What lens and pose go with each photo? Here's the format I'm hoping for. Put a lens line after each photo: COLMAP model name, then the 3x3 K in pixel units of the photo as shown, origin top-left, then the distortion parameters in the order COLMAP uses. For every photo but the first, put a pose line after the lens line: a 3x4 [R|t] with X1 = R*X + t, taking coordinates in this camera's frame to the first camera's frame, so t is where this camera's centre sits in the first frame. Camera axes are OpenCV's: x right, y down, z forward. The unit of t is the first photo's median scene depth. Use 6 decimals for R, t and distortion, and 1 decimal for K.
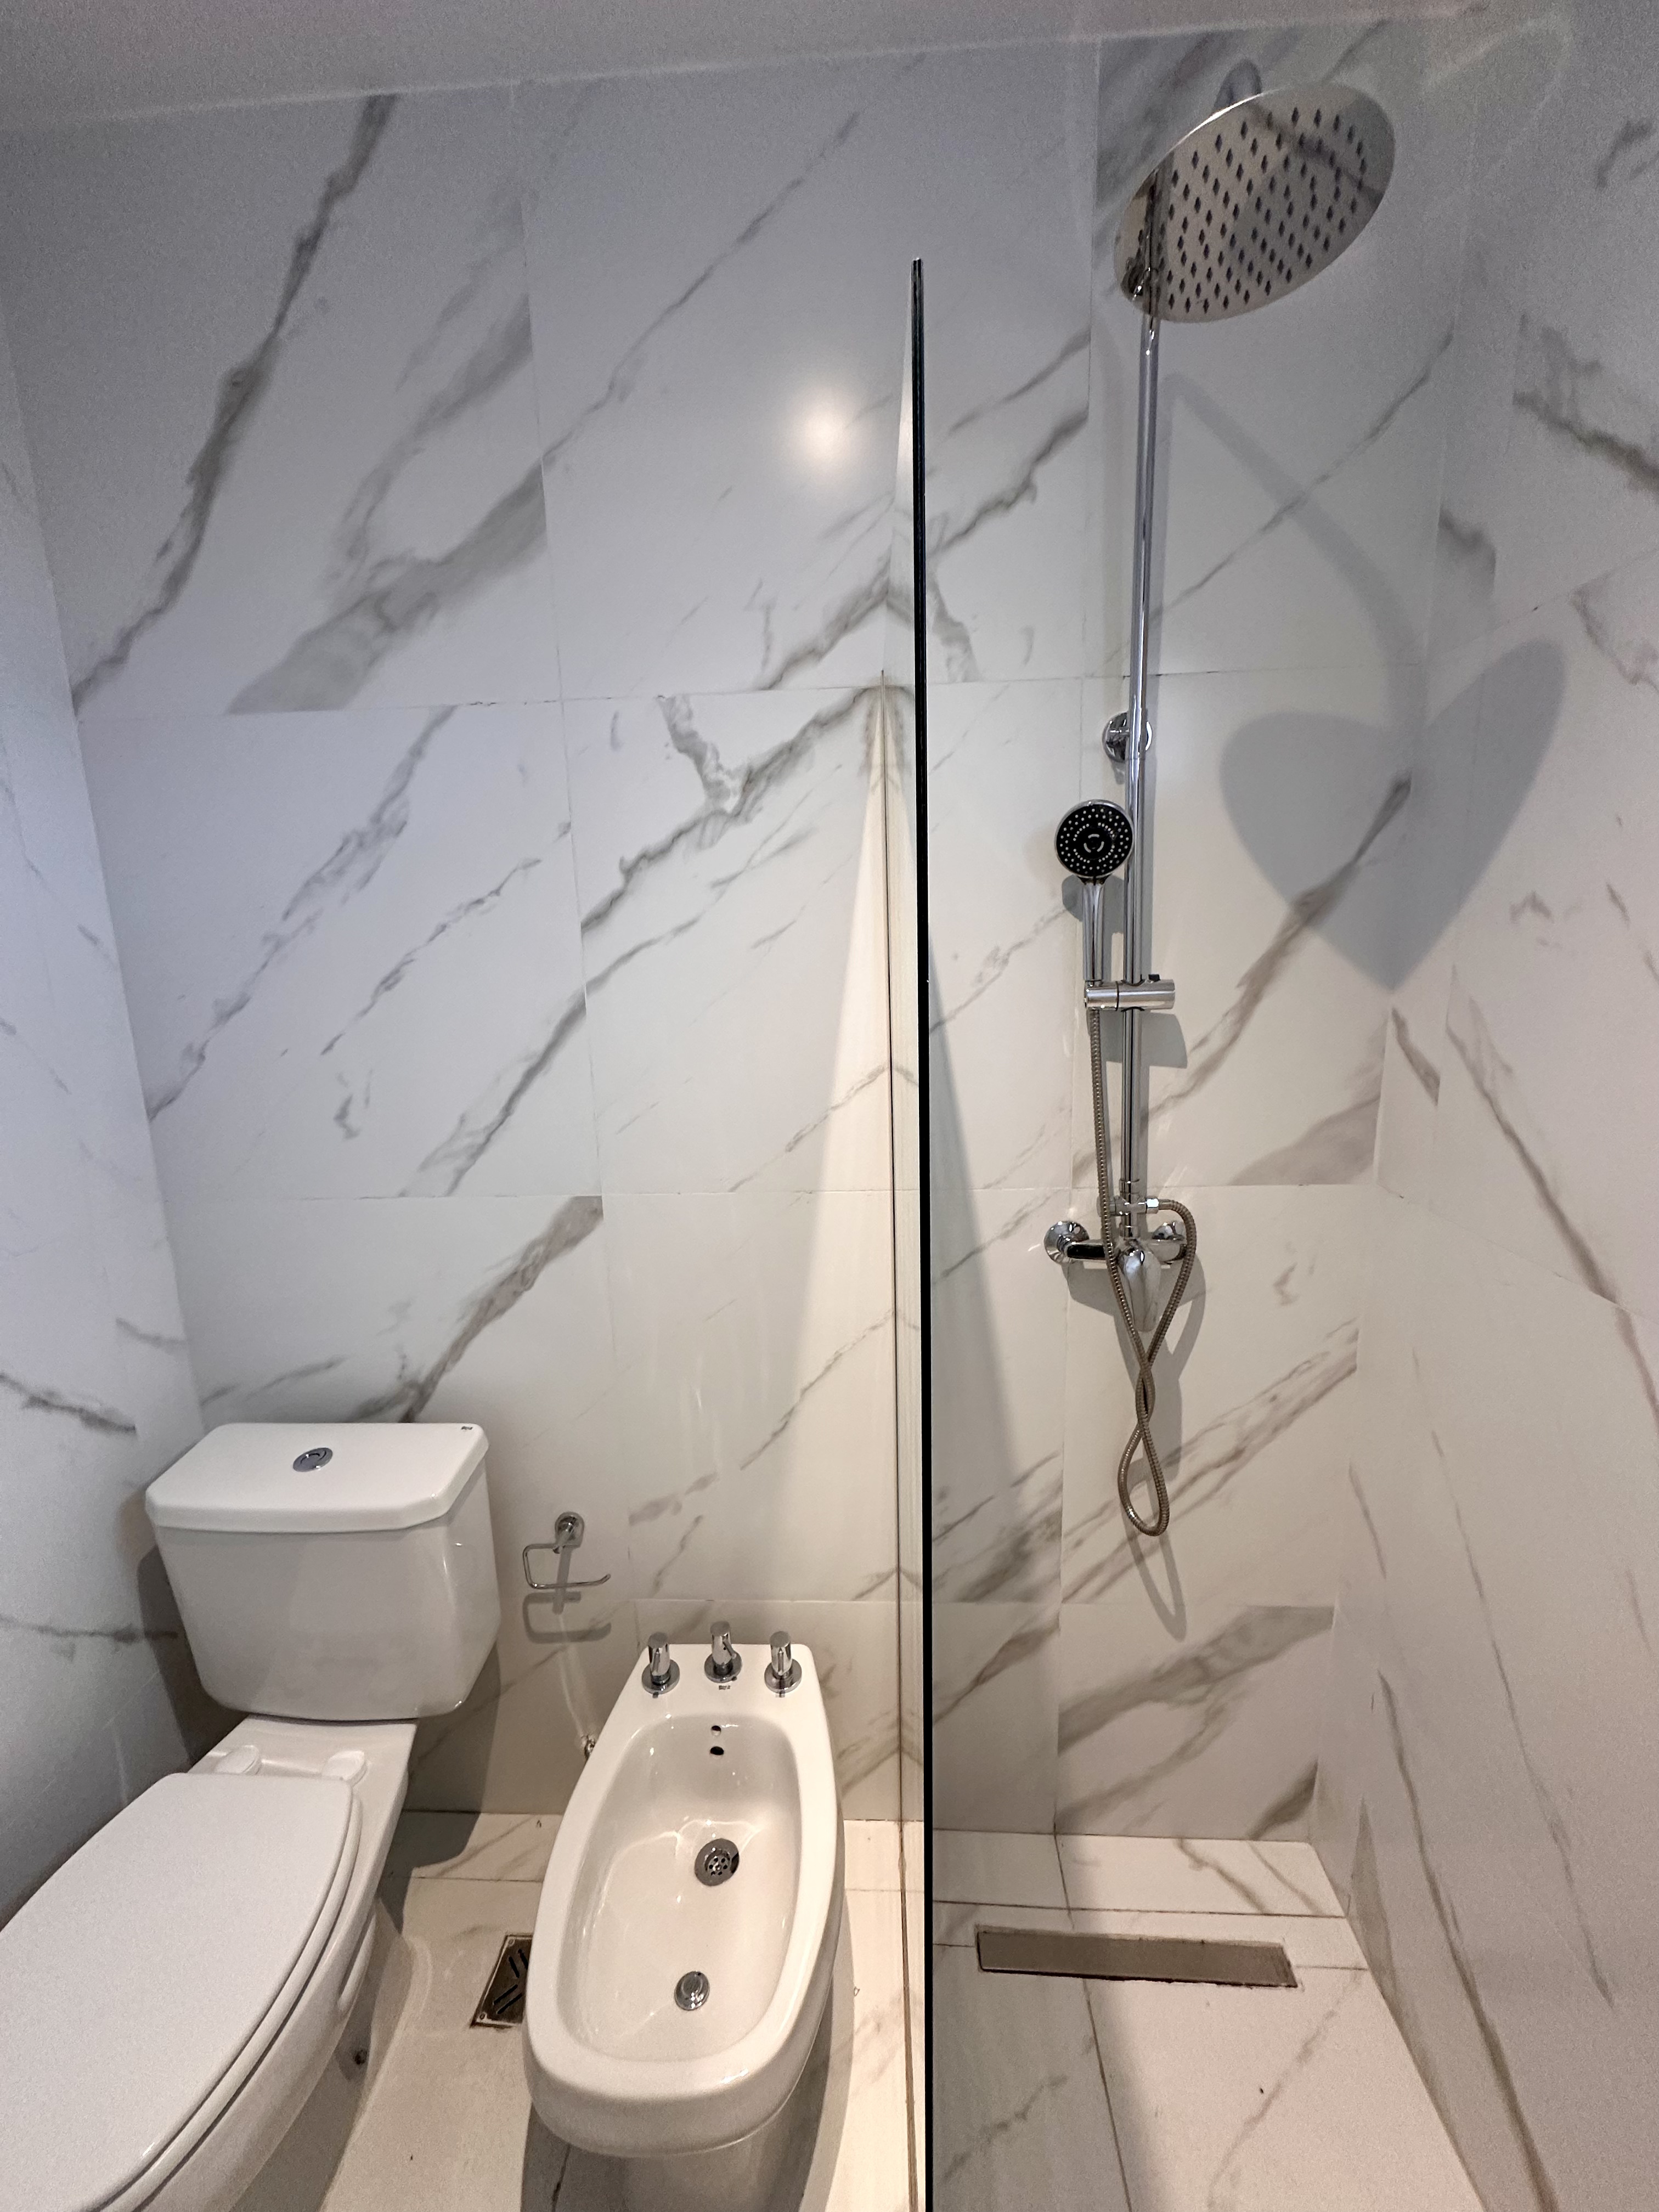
lens RADIAL K [[881.2, 0, 831.3], [0, 881.2, 1103.6], [0, 0, 1]] dist [-0.003811, -0.000094]
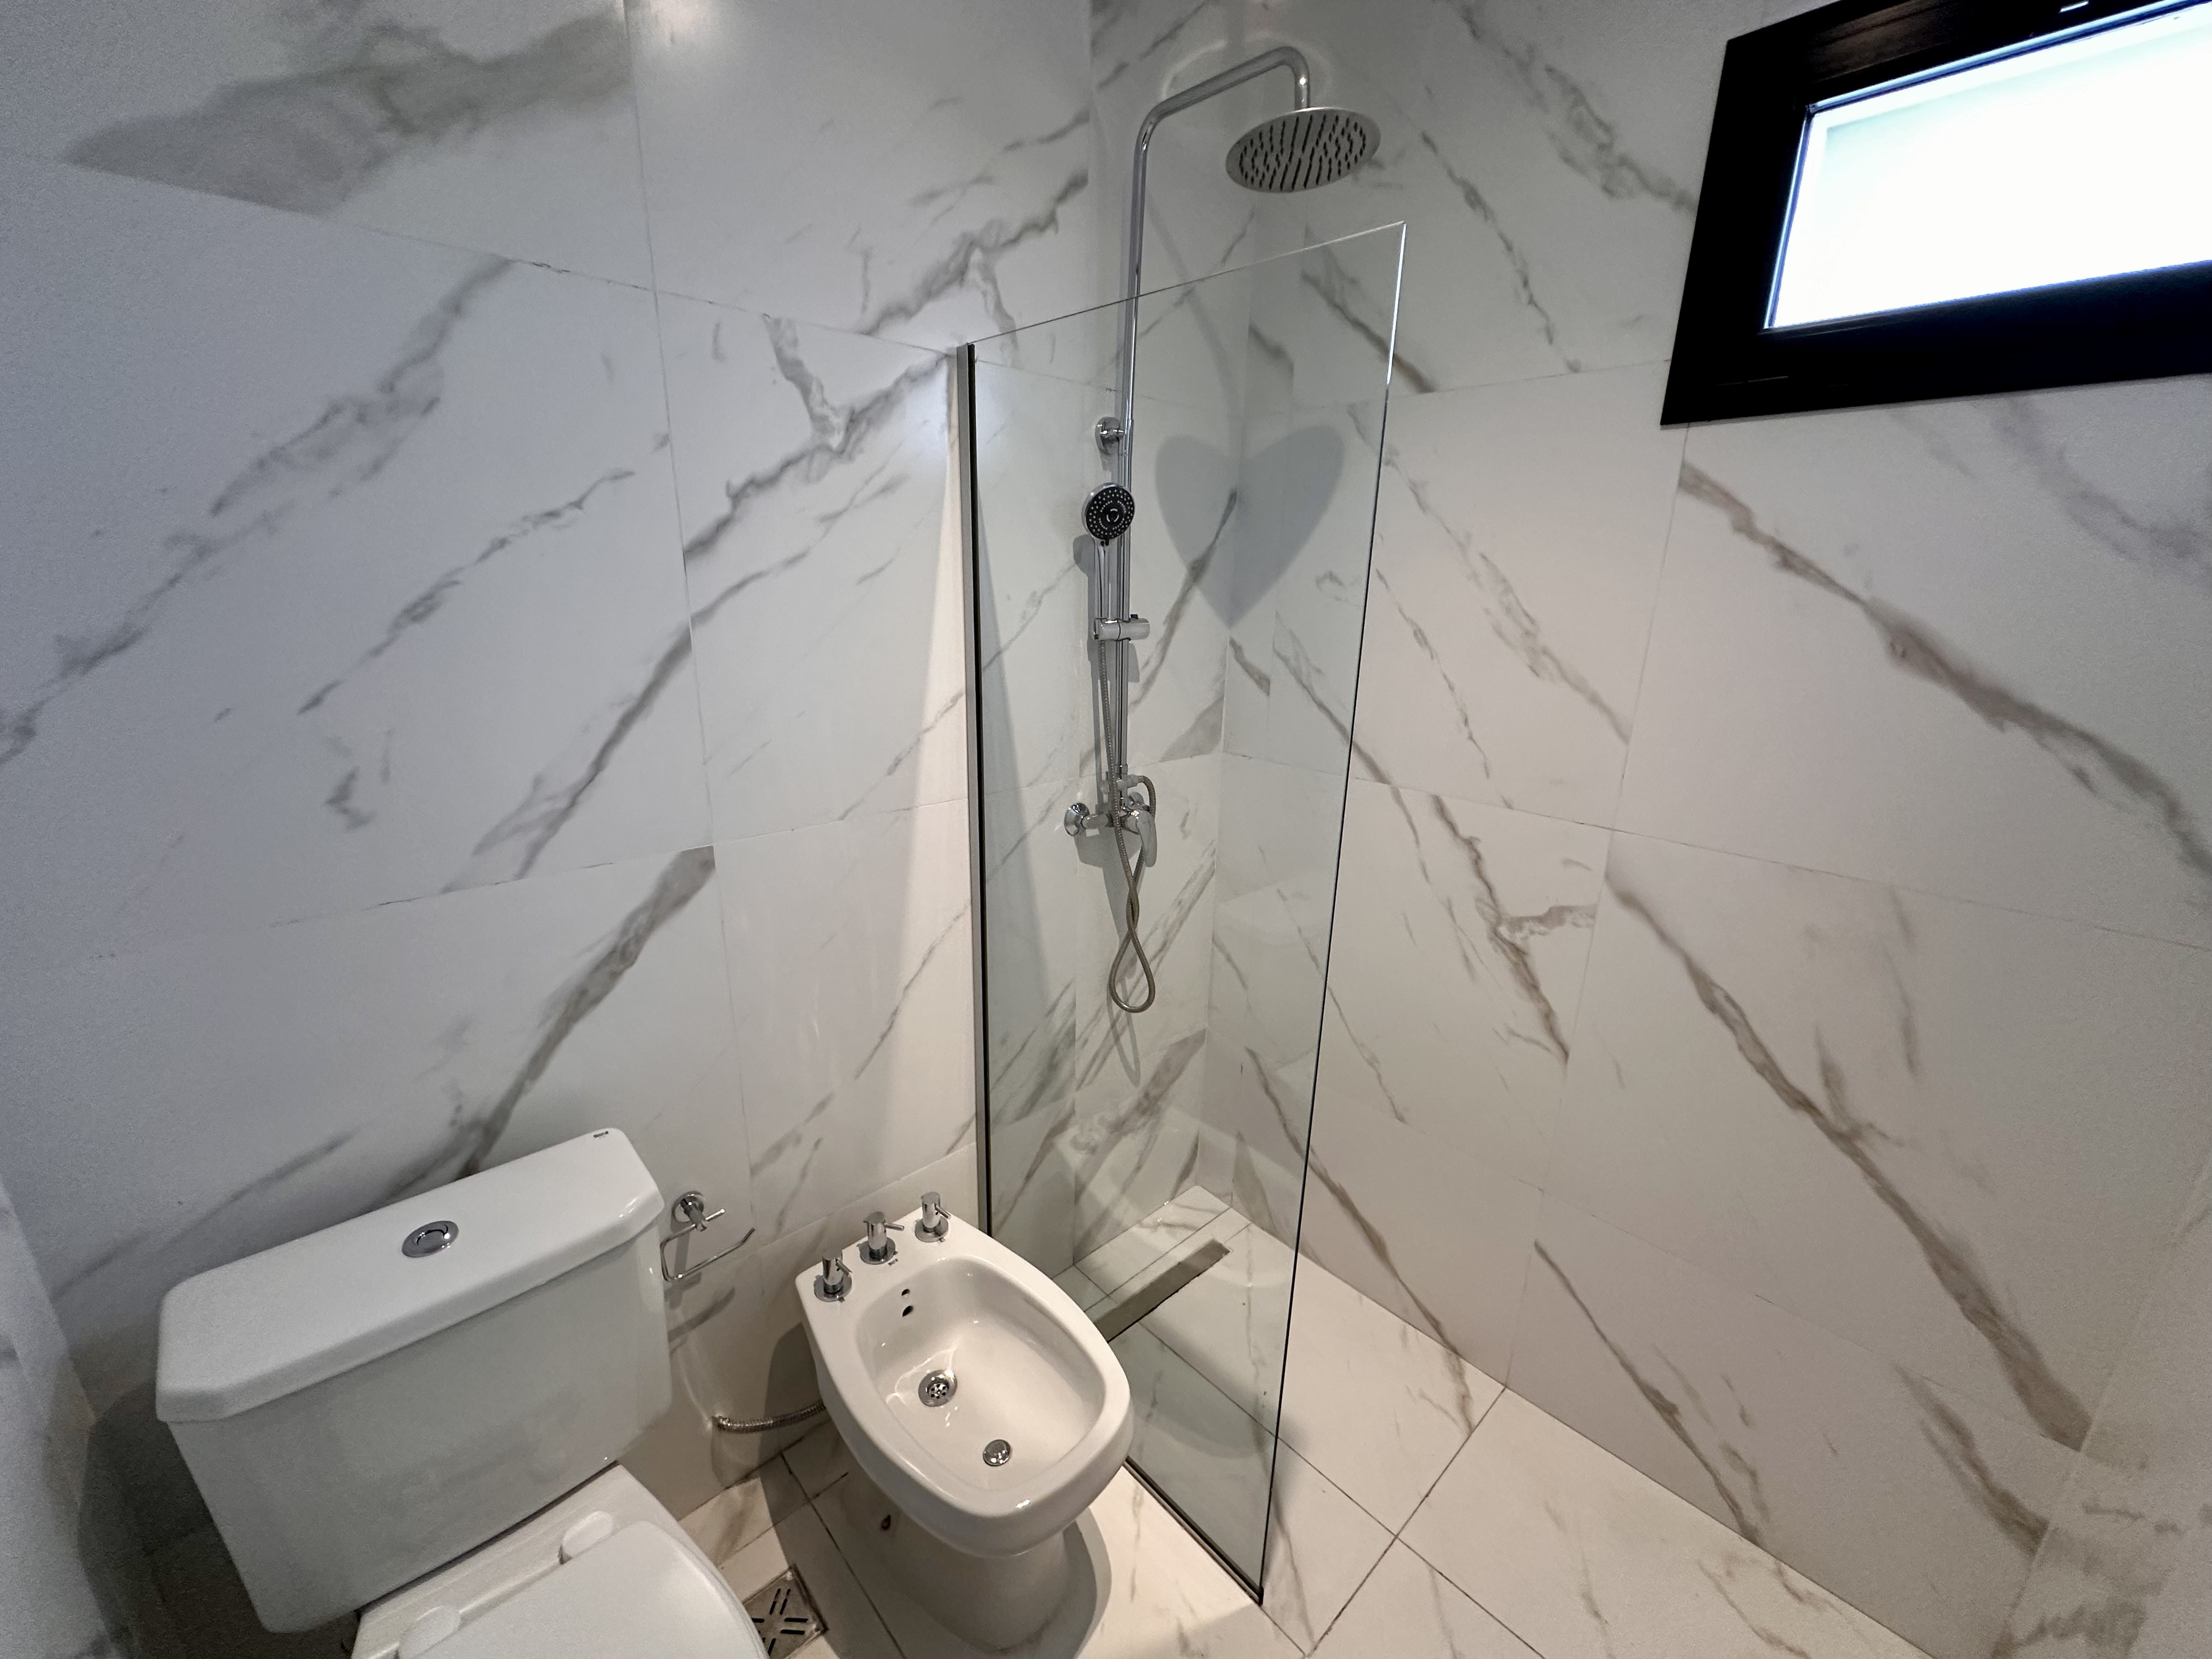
lens RADIAL K [[880.9, 0, 1107.4], [0, 880.9, 829.2], [0, 0, 1]] dist [-0.001427, 0.000282]
pose [[0.690705, -0.157593, 0.705756, -0.664486], [0.097128, 0.987339, 0.125413, 0.010507], [-0.716584, -0.018074, 0.697266, 0.041382]]
